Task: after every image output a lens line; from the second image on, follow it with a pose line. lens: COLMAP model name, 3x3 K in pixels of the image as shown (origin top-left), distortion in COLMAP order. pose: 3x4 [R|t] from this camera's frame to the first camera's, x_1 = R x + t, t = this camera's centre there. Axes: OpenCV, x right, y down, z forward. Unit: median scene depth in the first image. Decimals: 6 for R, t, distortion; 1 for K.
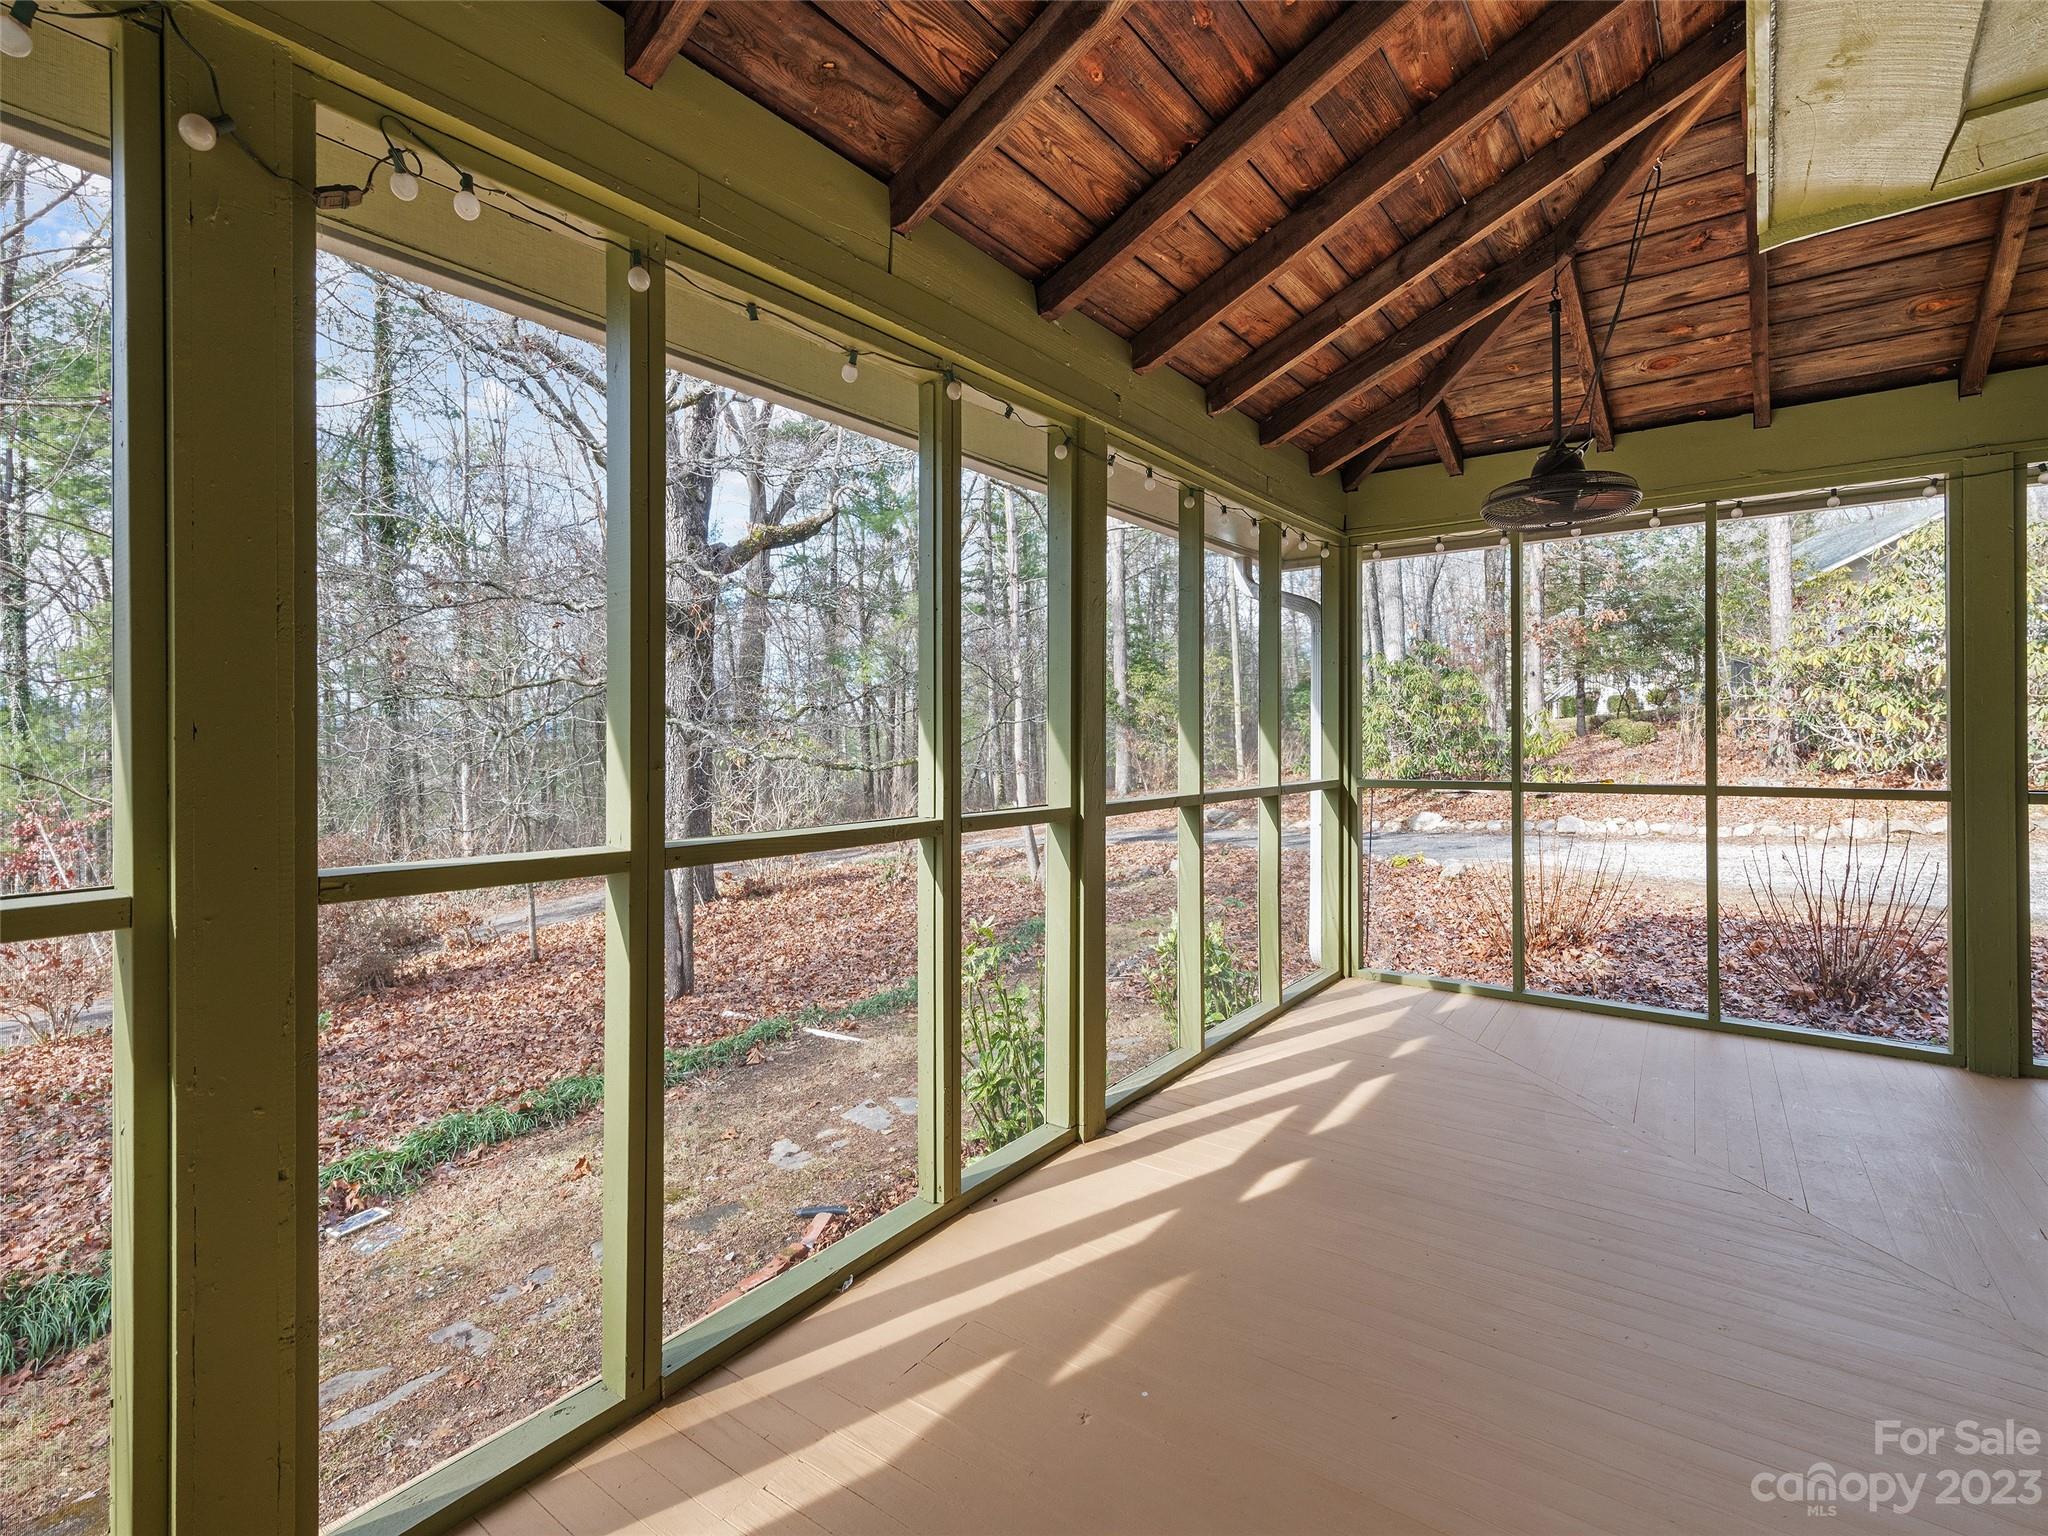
lens RADIAL K [[956.8, 0, 1024.9], [0, 956.8, 747.3], [0, 0, 1]] dist [0.001660, 0.000264]
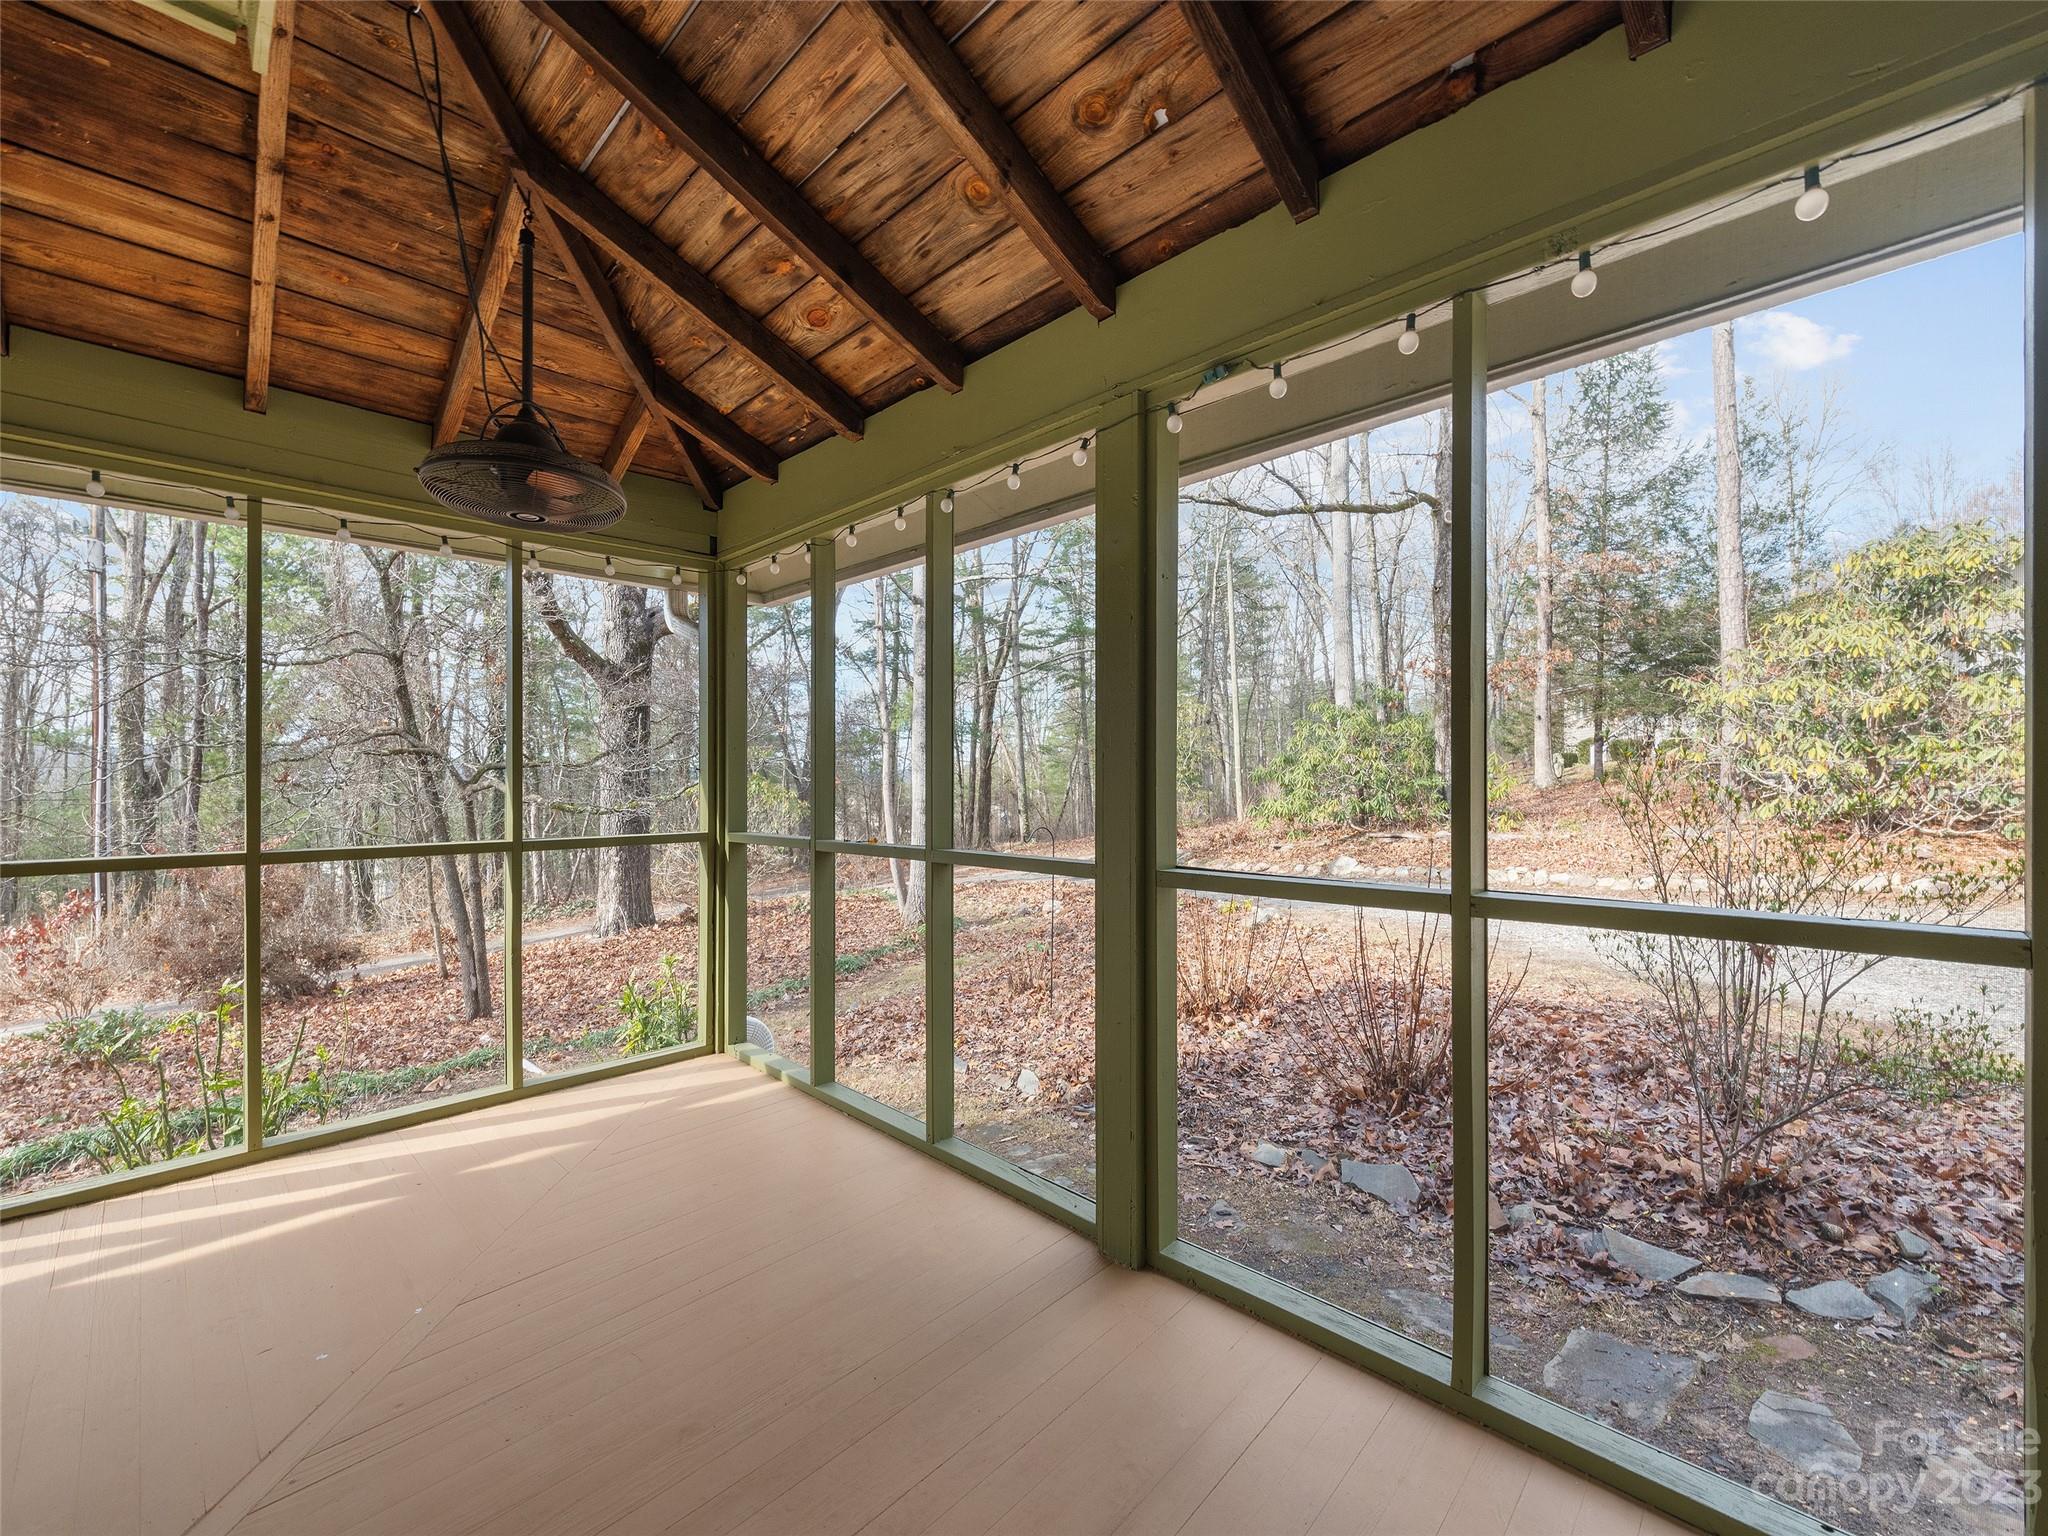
lens RADIAL K [[846.2, 0, 1022.3], [0, 846.2, 777.7], [0, 0, 1]] dist [0.006518, 0.000068]
pose [[0.988286, 0.003553, -0.152573, 0.398740], [-0.005411, 0.999916, -0.011768, -0.003971], [0.152518, 0.012455, 0.988222, 0.141144]]
